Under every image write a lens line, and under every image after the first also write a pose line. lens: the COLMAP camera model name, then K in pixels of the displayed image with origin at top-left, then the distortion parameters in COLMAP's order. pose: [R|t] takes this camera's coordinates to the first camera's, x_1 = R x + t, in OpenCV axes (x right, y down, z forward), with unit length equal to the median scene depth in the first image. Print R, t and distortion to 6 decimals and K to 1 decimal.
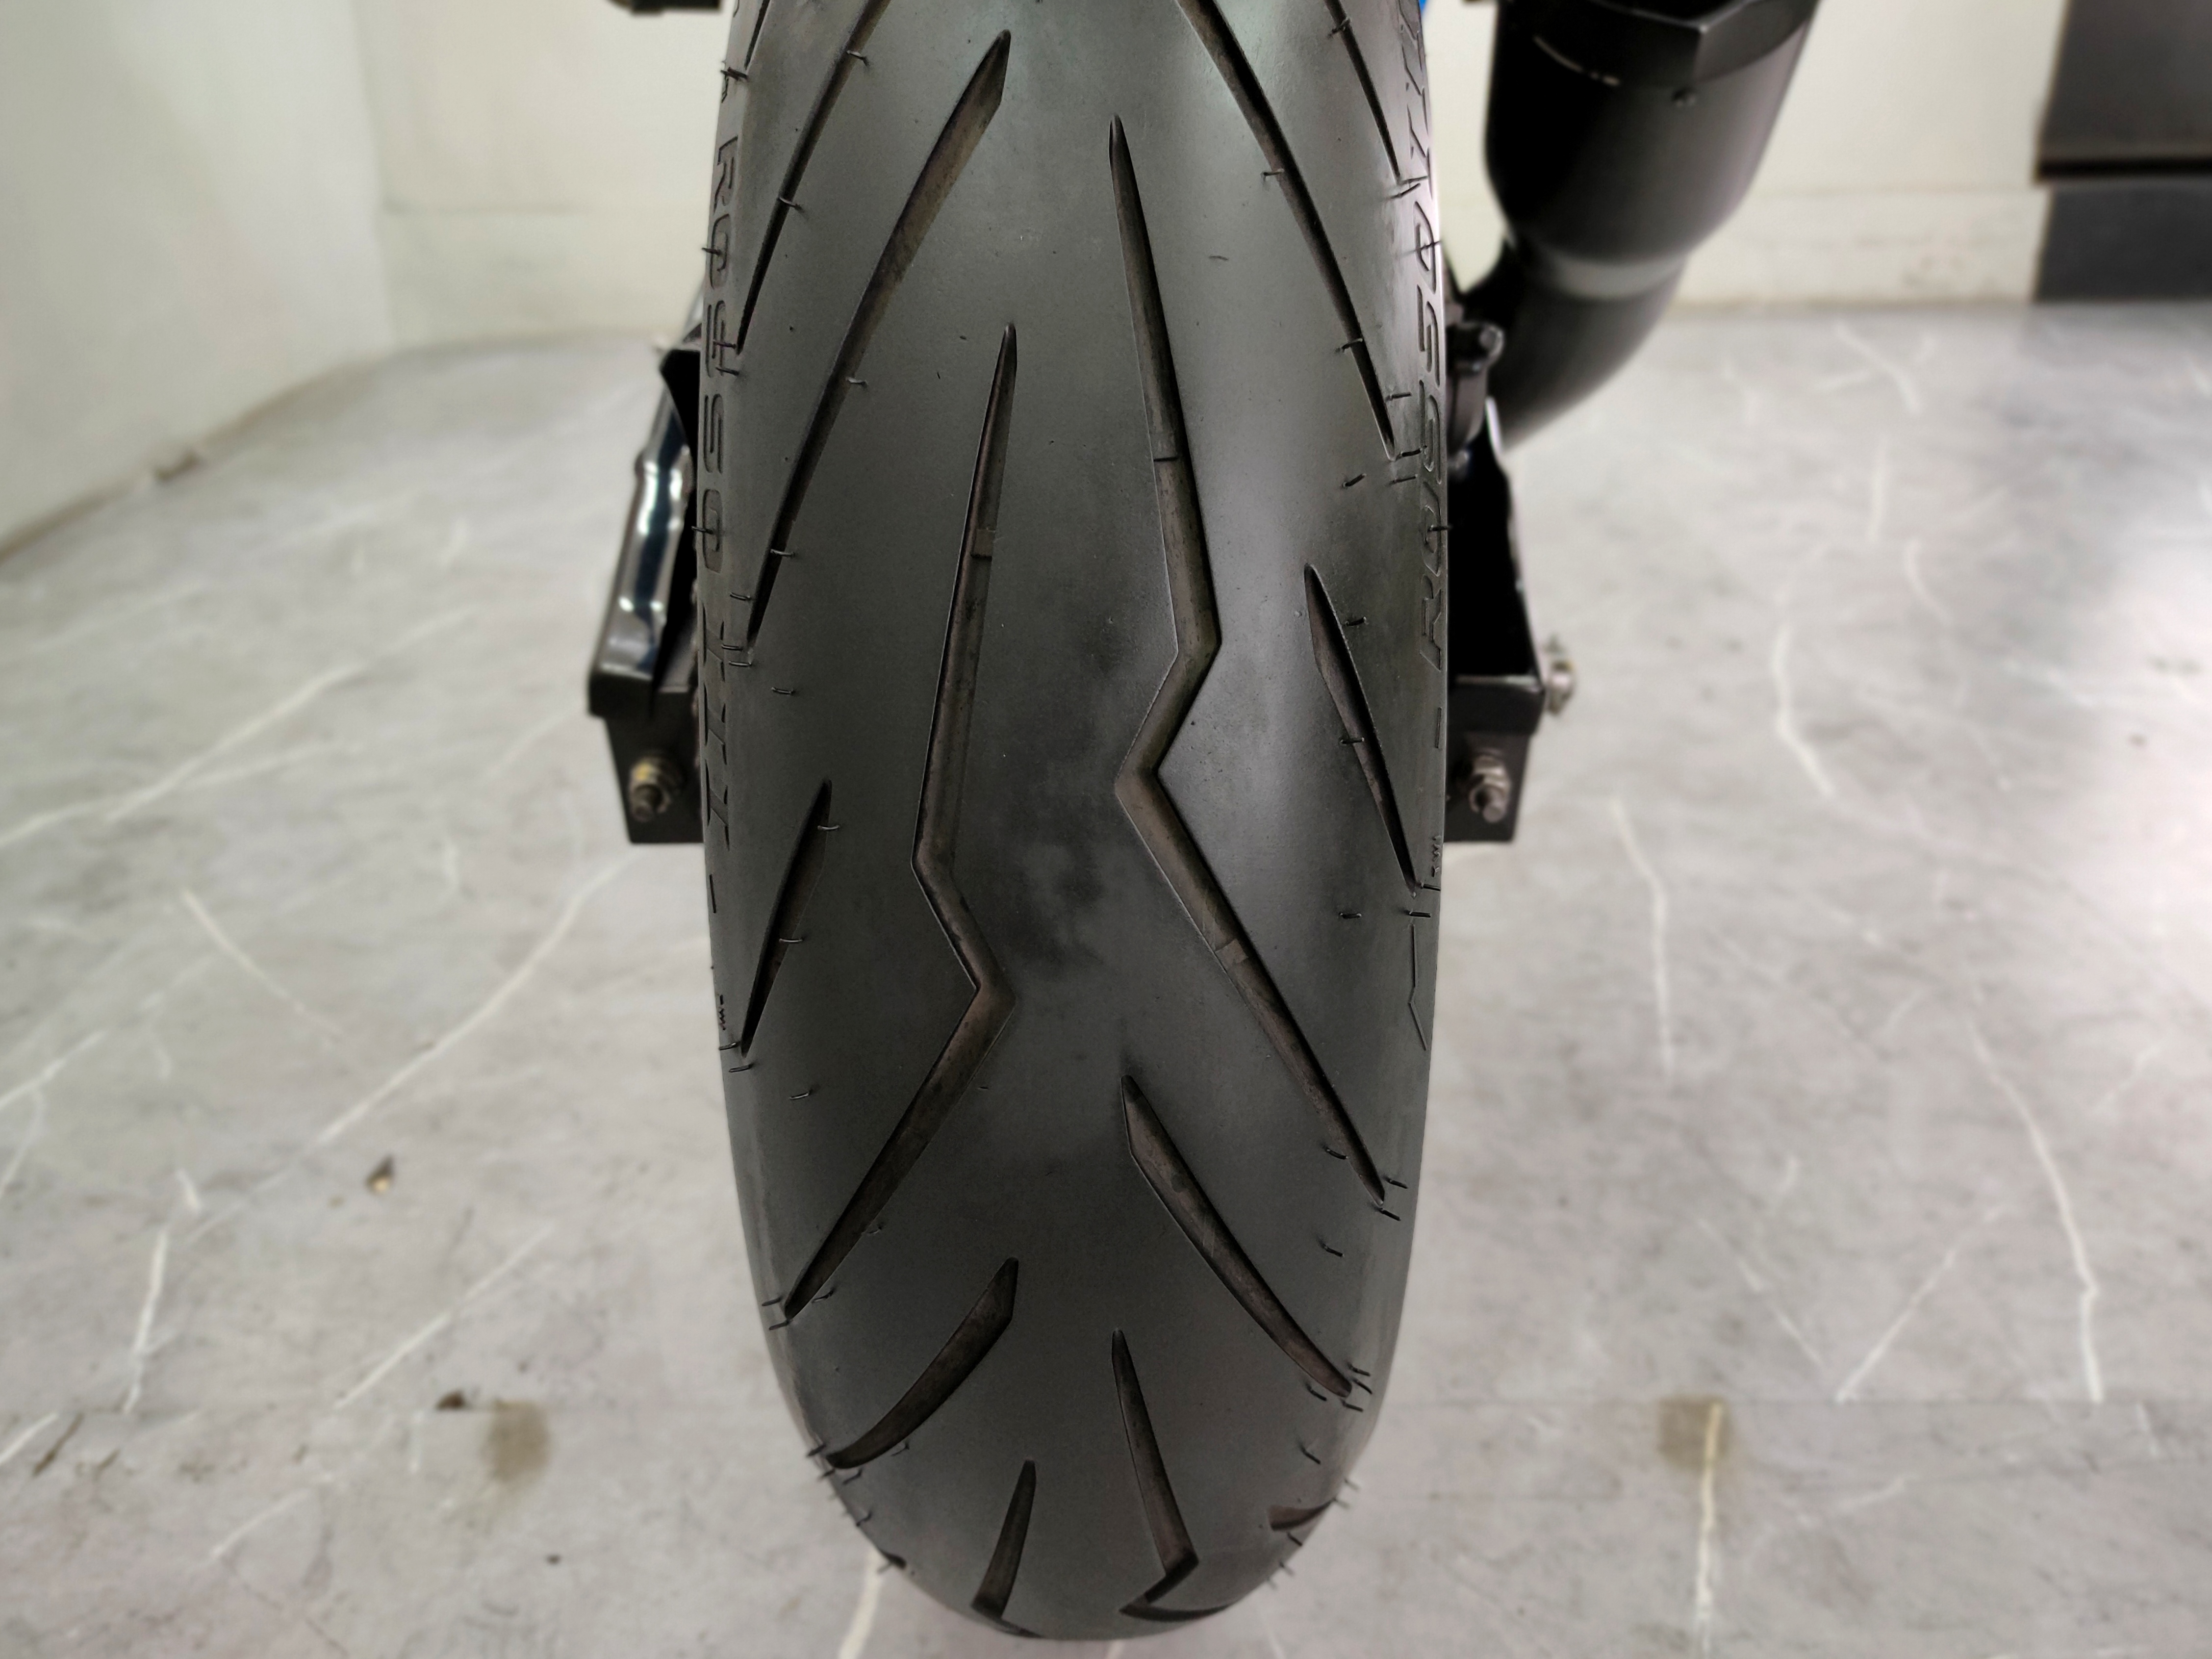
lens RADIAL K [[1788.3, 0, 1090.2], [0, 1788.3, 808.0], [0, 0, 1]] dist [0.025570, -0.037605]
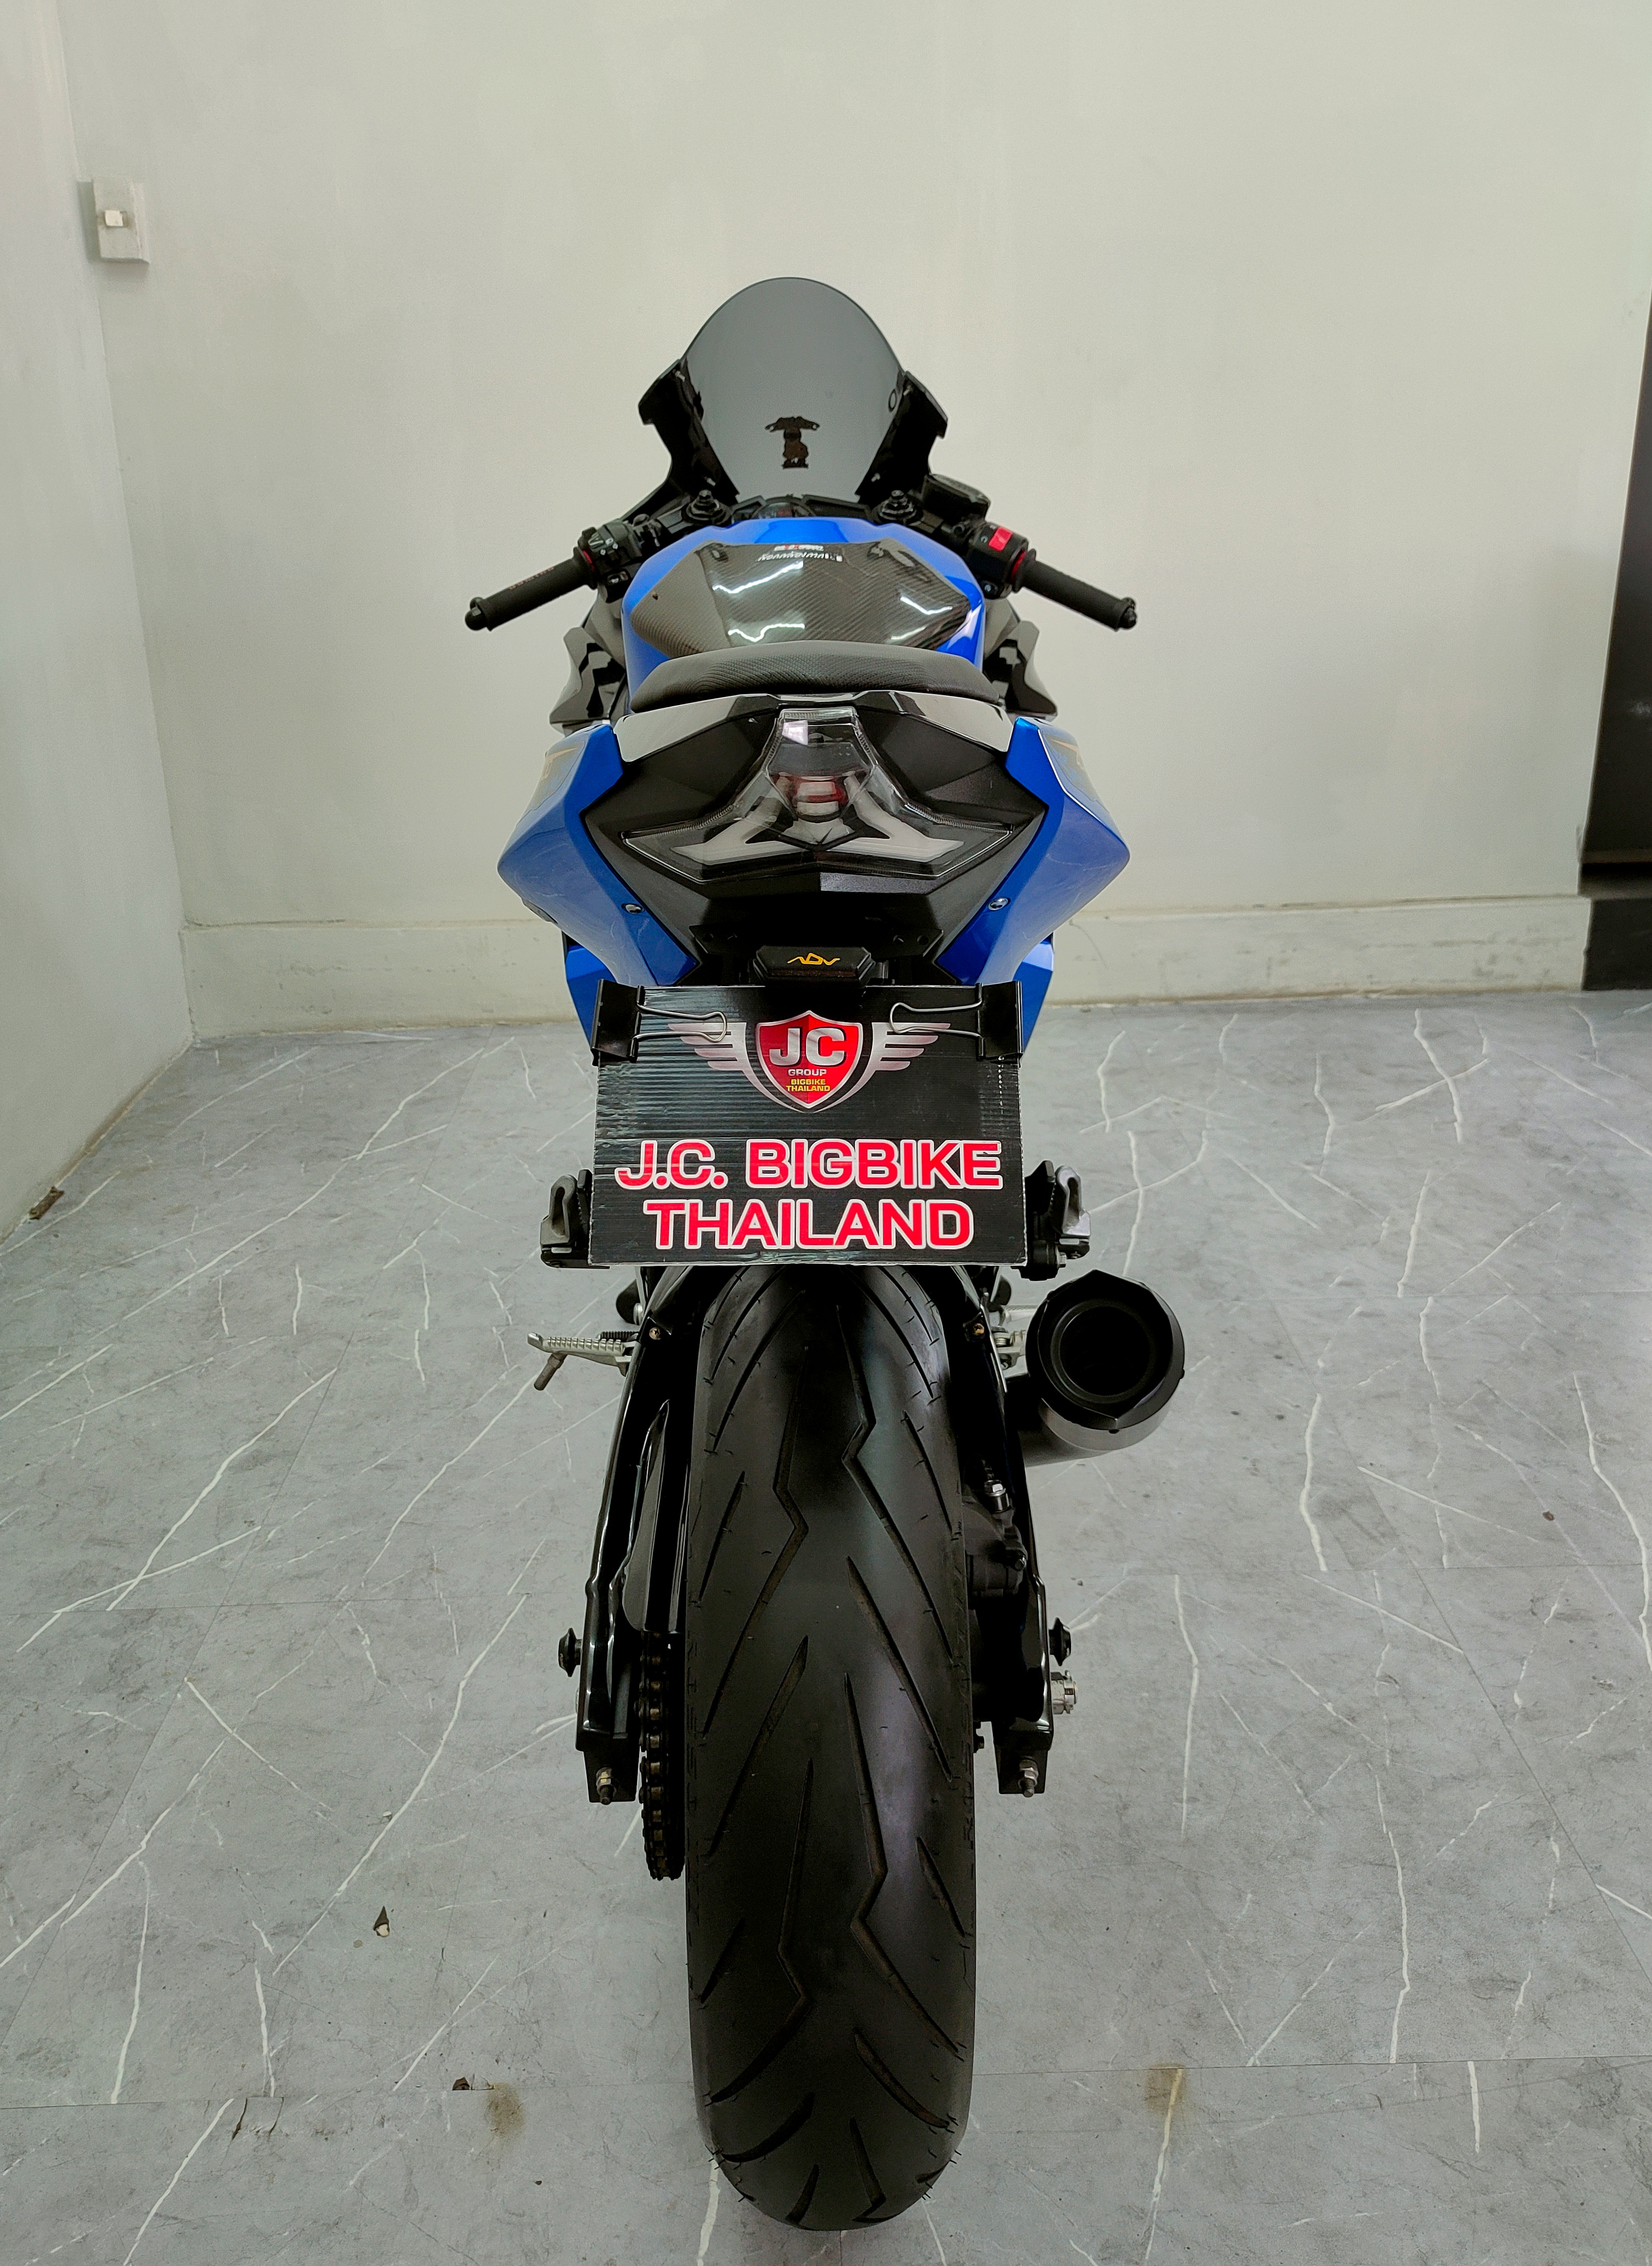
lens RADIAL K [[1859.1, 0, 831.0], [0, 1859.1, 1145.3], [0, 0, 1]] dist [0.048466, -0.058126]
pose [[0.999536, -0.012598, 0.027730, -0.032173], [0.014126, 0.998353, -0.055598, -0.422586], [-0.026984, 0.055963, 0.998068, -0.783958]]
